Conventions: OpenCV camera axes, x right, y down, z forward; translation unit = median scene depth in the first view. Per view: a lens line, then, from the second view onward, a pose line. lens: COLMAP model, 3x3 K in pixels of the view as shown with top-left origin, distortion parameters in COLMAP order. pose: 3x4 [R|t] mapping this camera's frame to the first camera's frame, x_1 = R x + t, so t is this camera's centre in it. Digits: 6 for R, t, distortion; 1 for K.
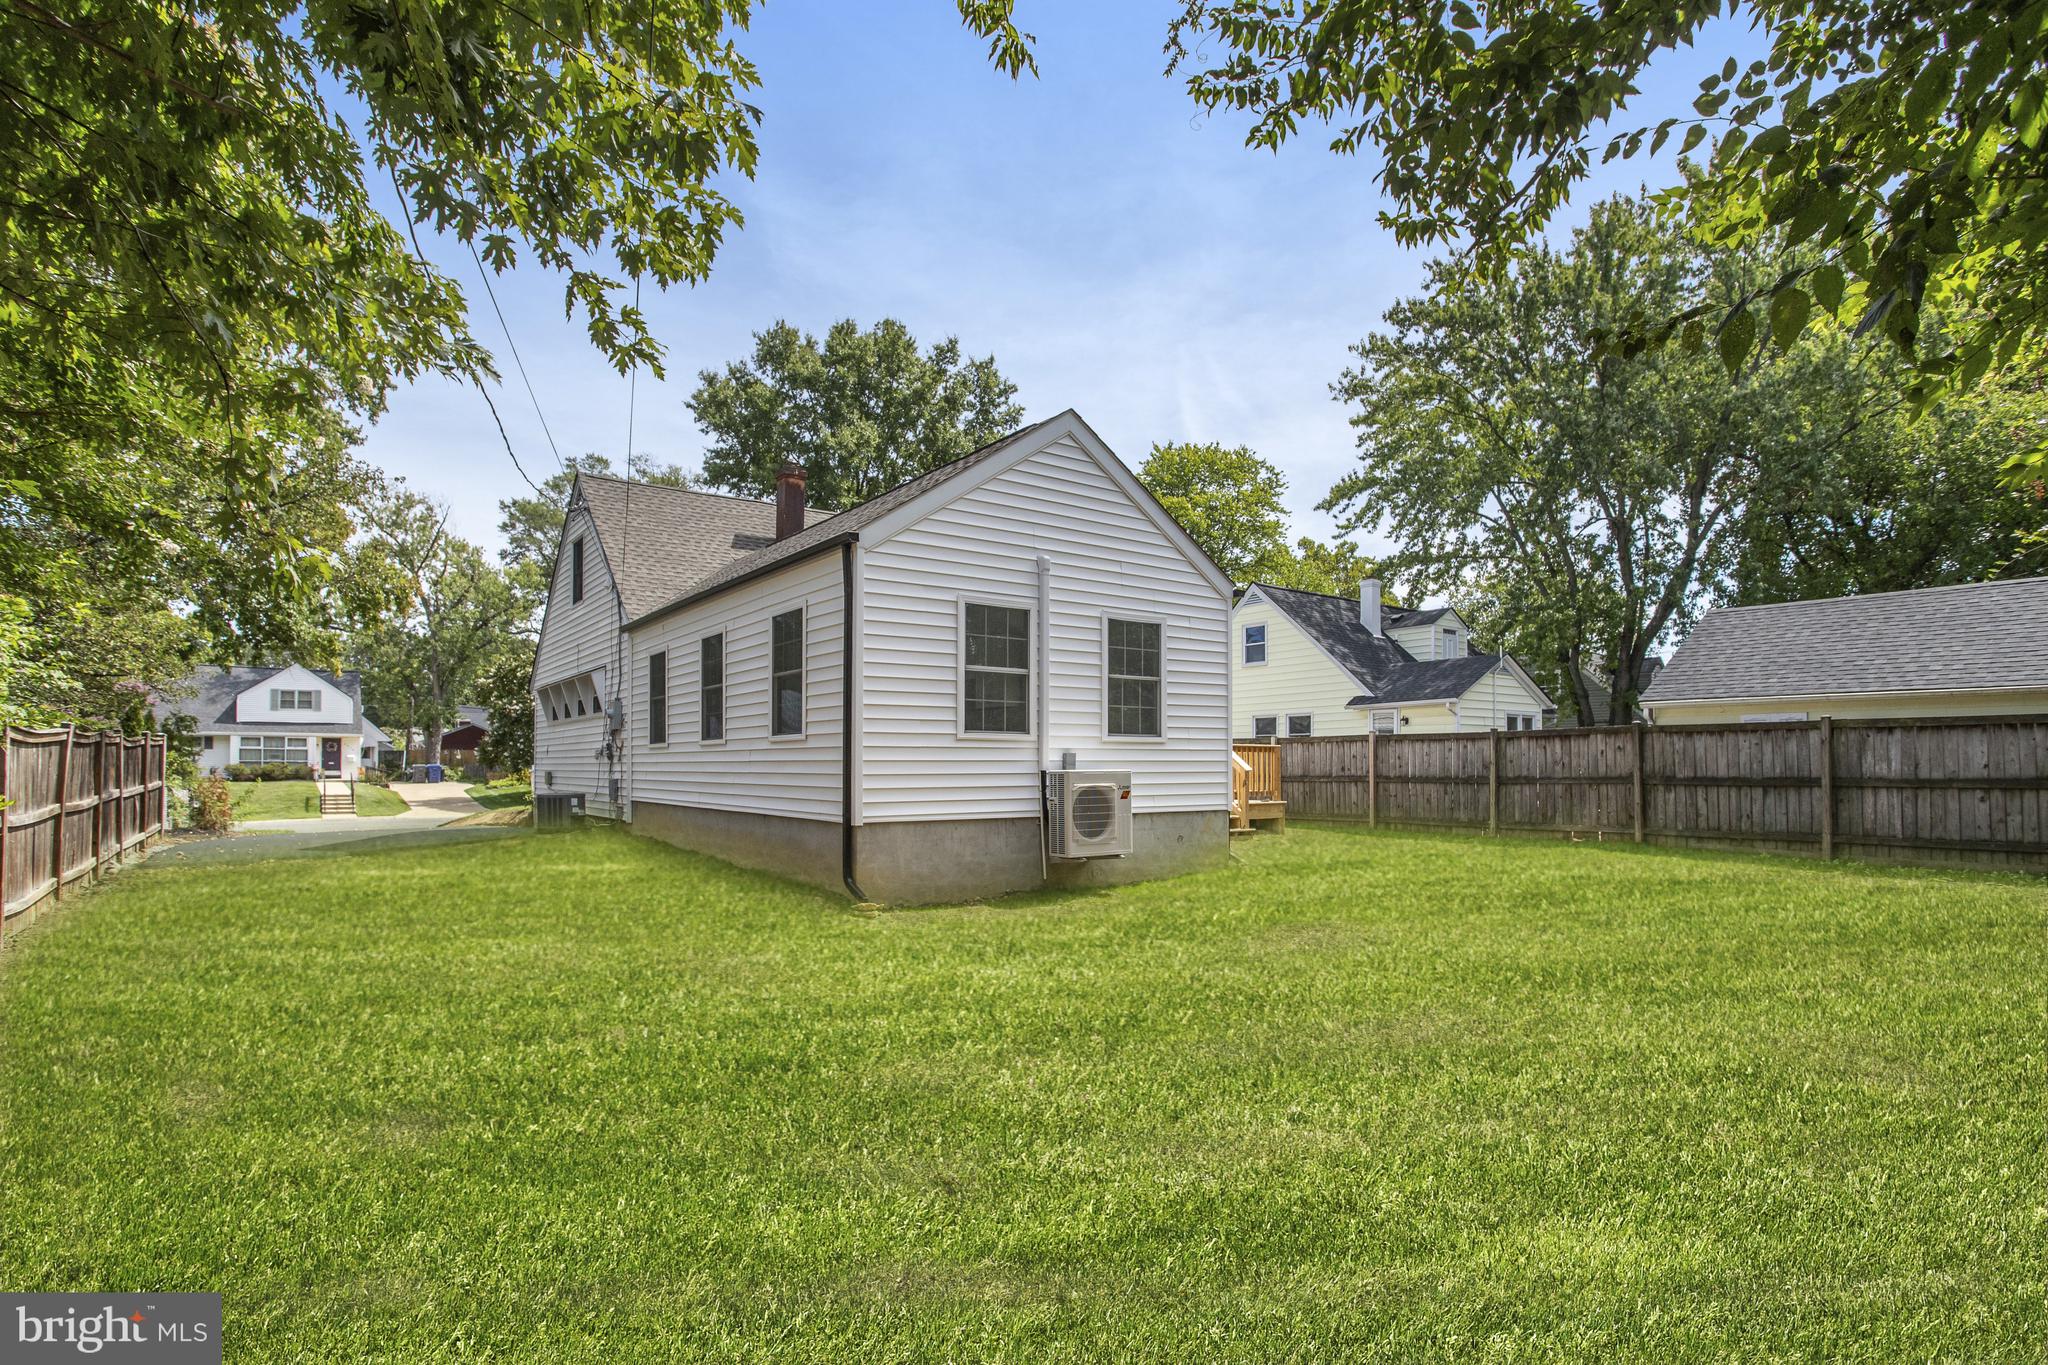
lens RADIAL K [[1047.0, 0, 1023.0], [0, 1047.0, 752.5], [0, 0, 1]] dist [-0.084931, -0.000102]
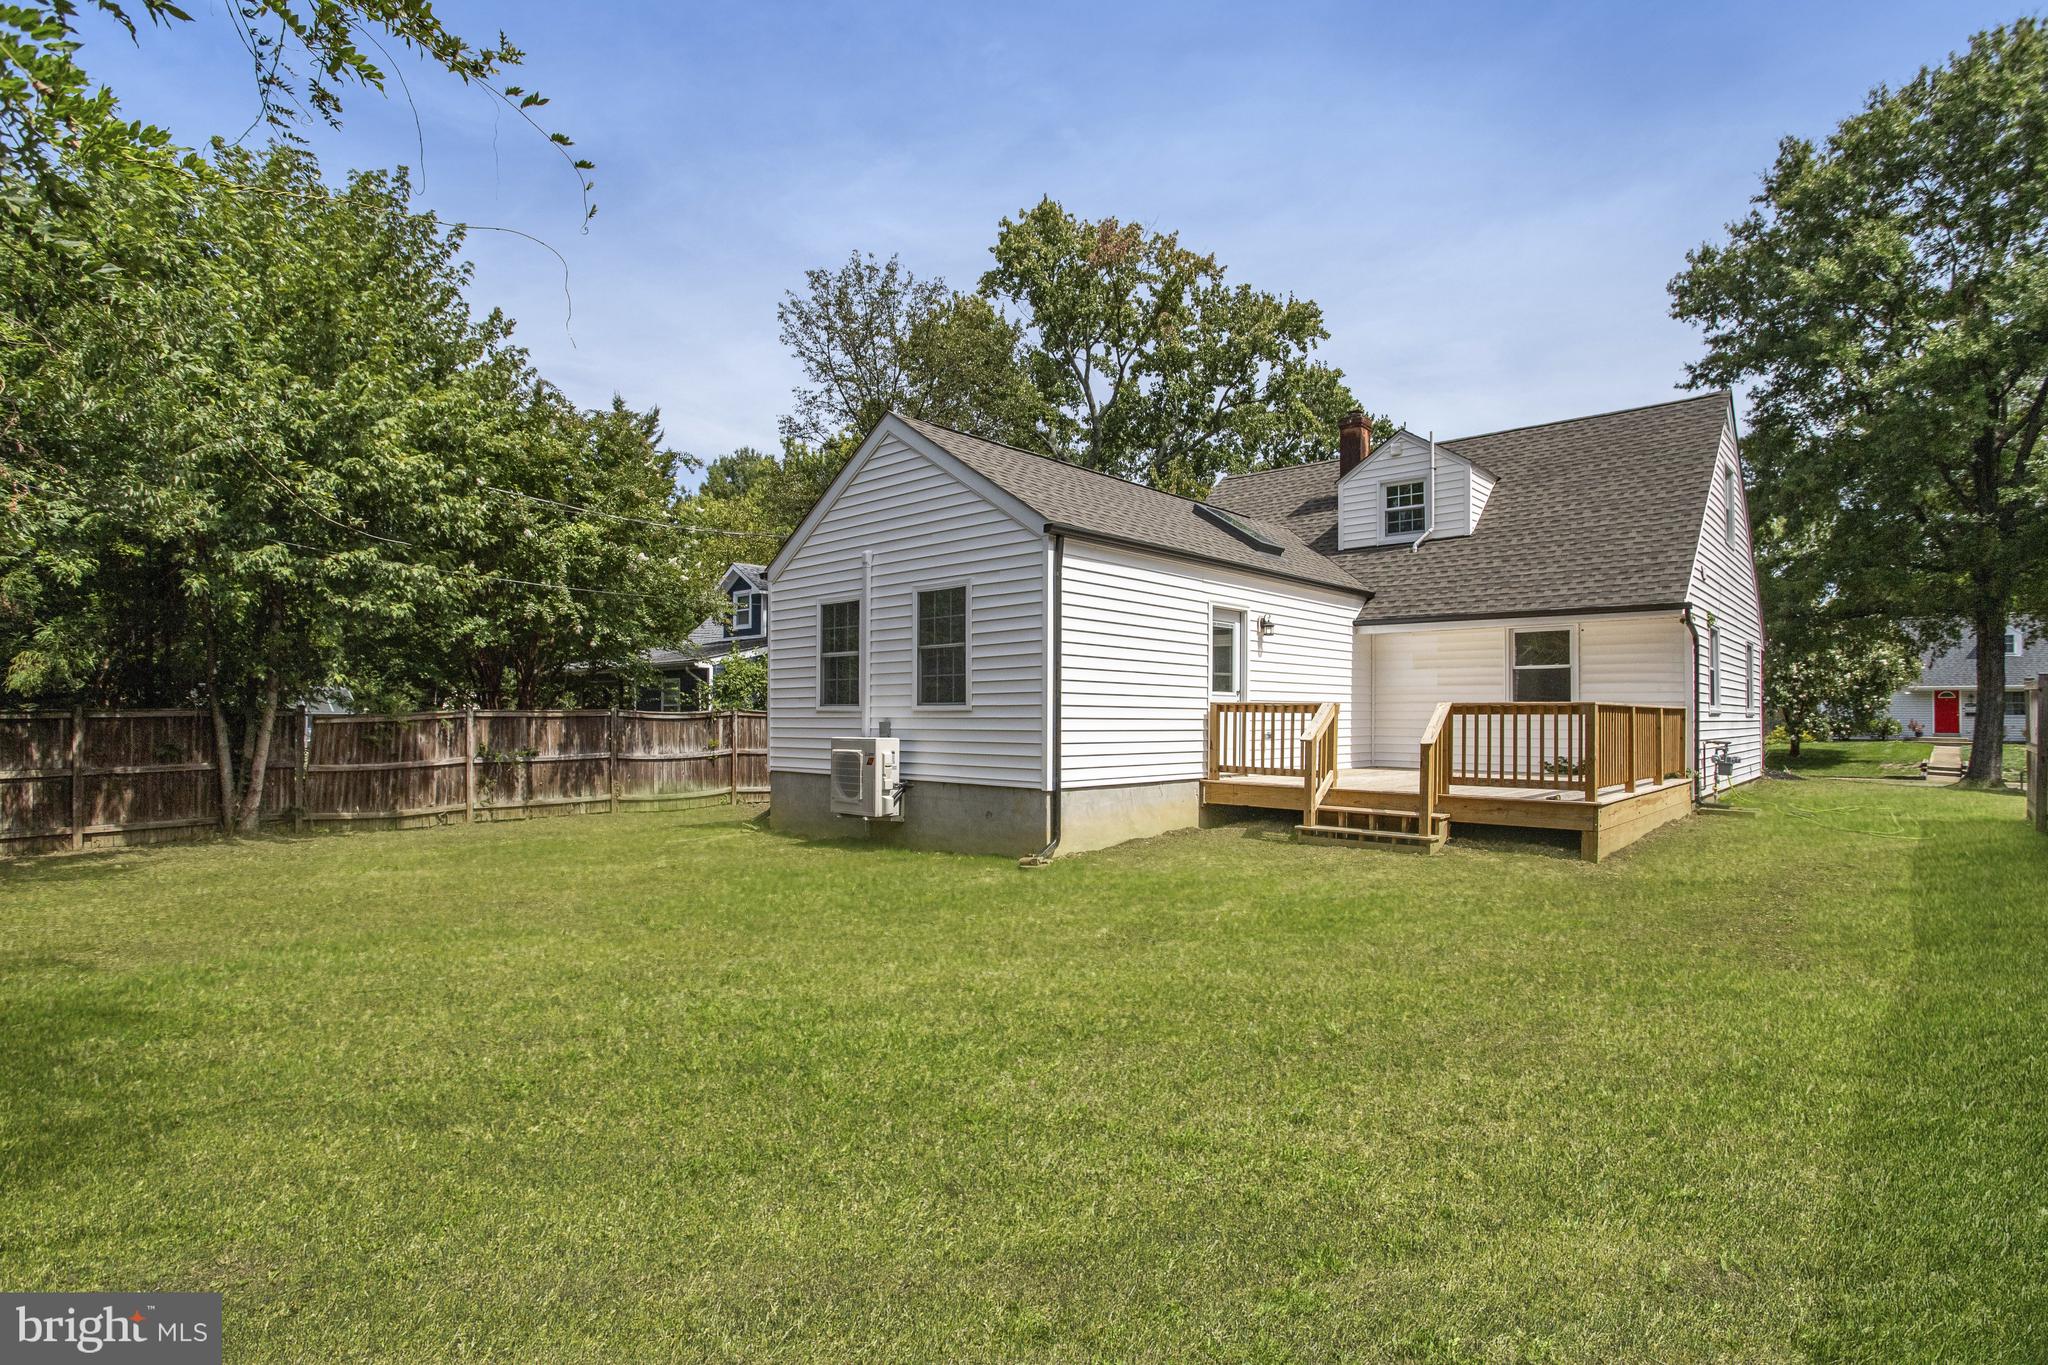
lens RADIAL K [[1033.1, 0, 1024.0], [0, 1033.1, 682.5], [0, 0, 1]] dist [-0.077905, 0.042511]
pose [[0.189787, -0.032280, -0.981295, 1.063090], [0.010412, 0.999469, -0.030864, -0.005623], [0.981770, -0.004359, 0.190022, 0.871177]]
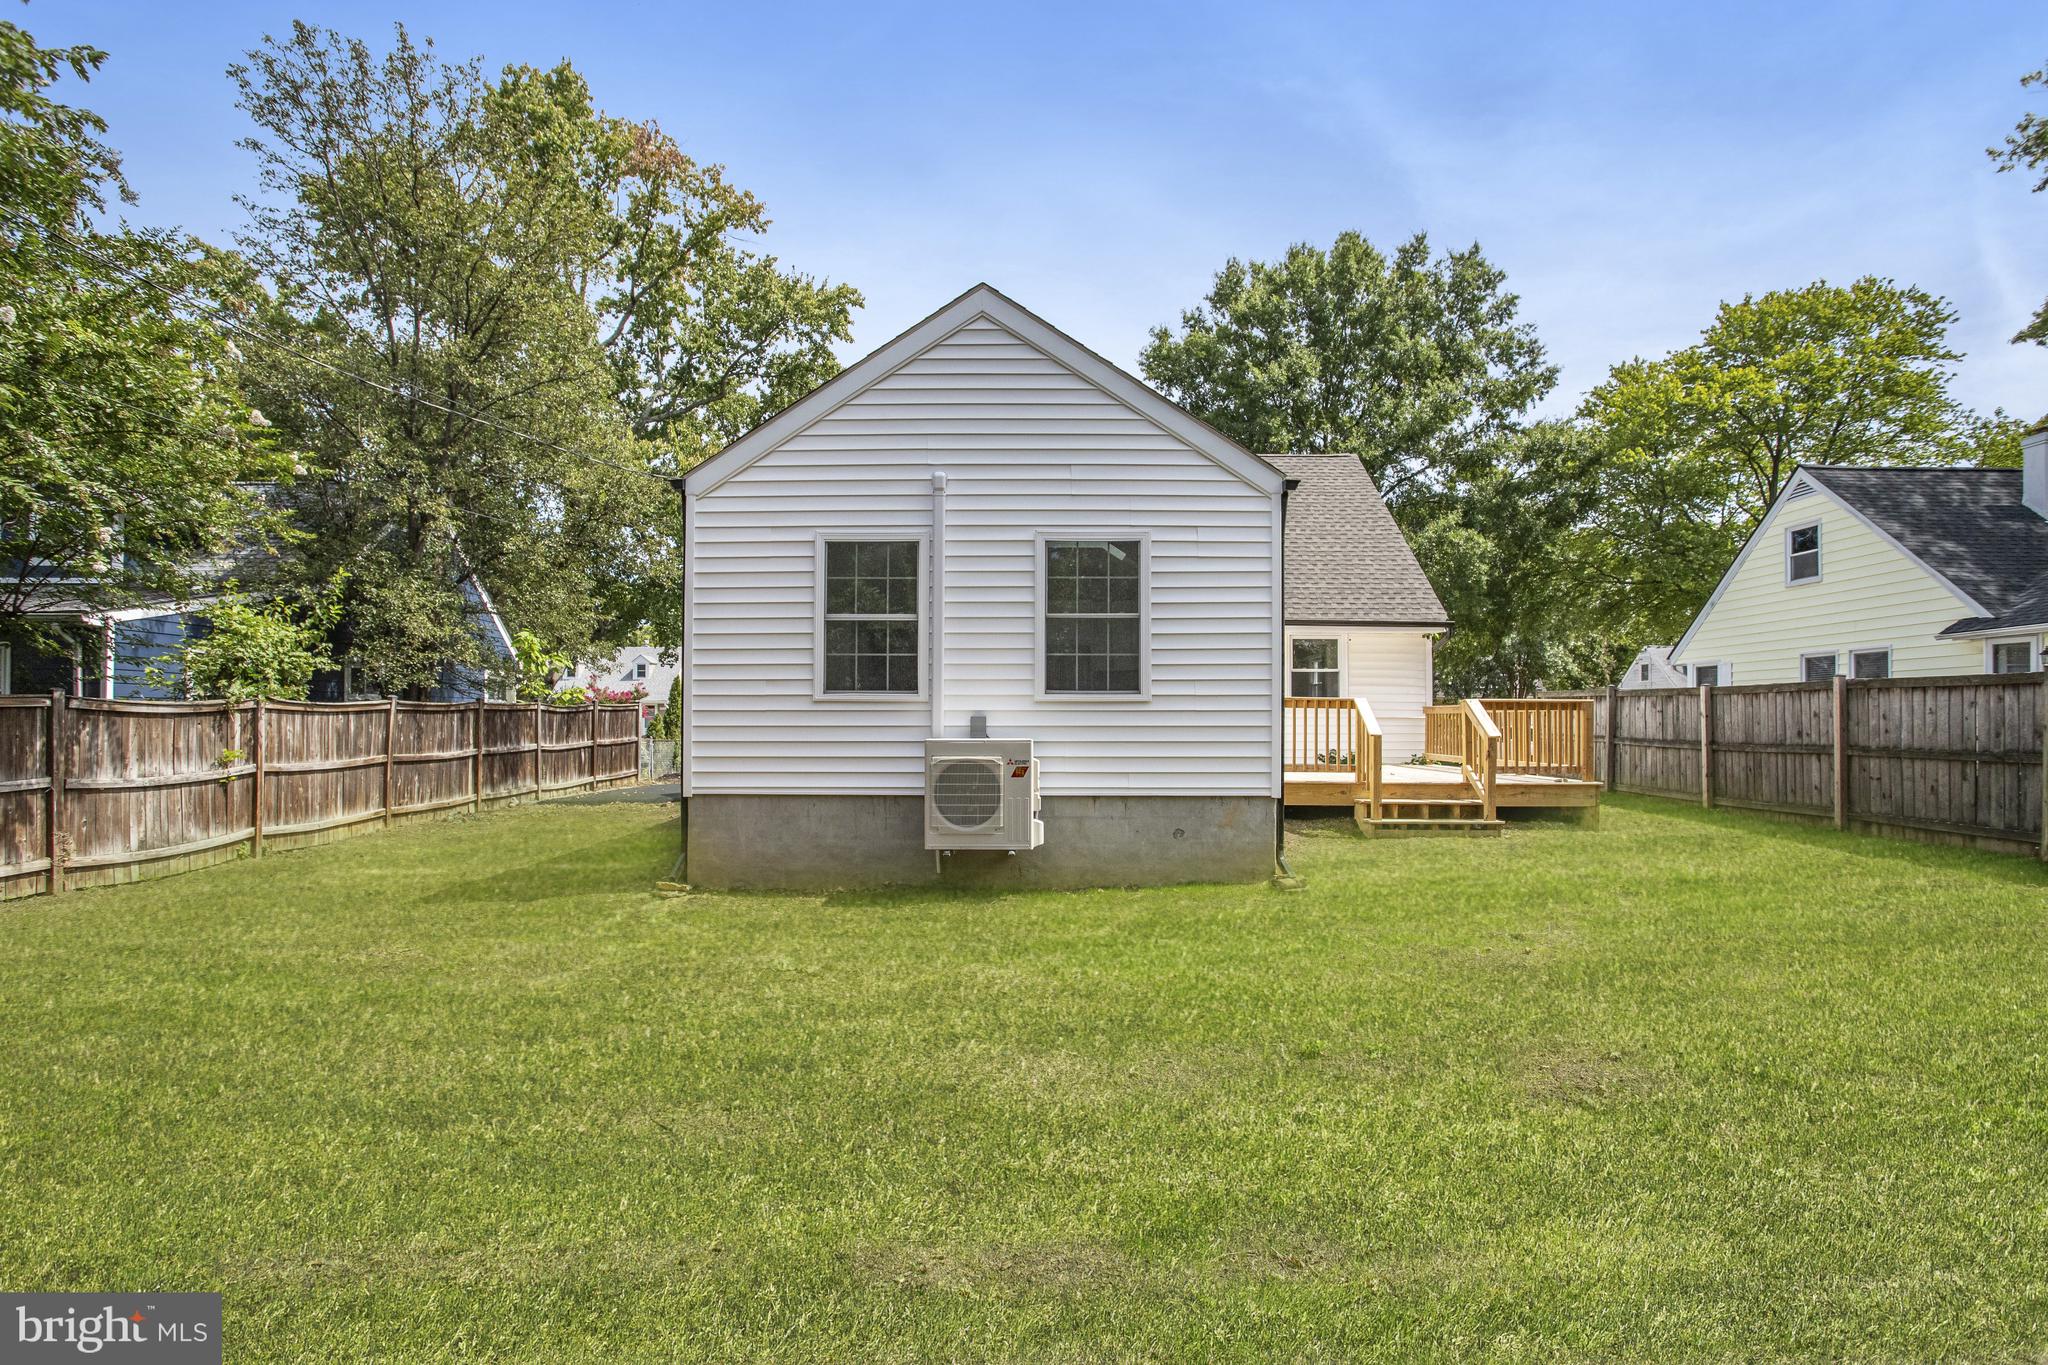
lens RADIAL K [[1033.1, 0, 1024.0], [0, 1033.1, 682.5], [0, 0, 1]] dist [-0.077905, 0.042511]
pose [[0.805038, -0.019960, -0.592888, 0.496170], [0.005407, 0.999639, -0.026312, -0.003950], [0.593199, 0.017976, 0.804855, 0.365240]]
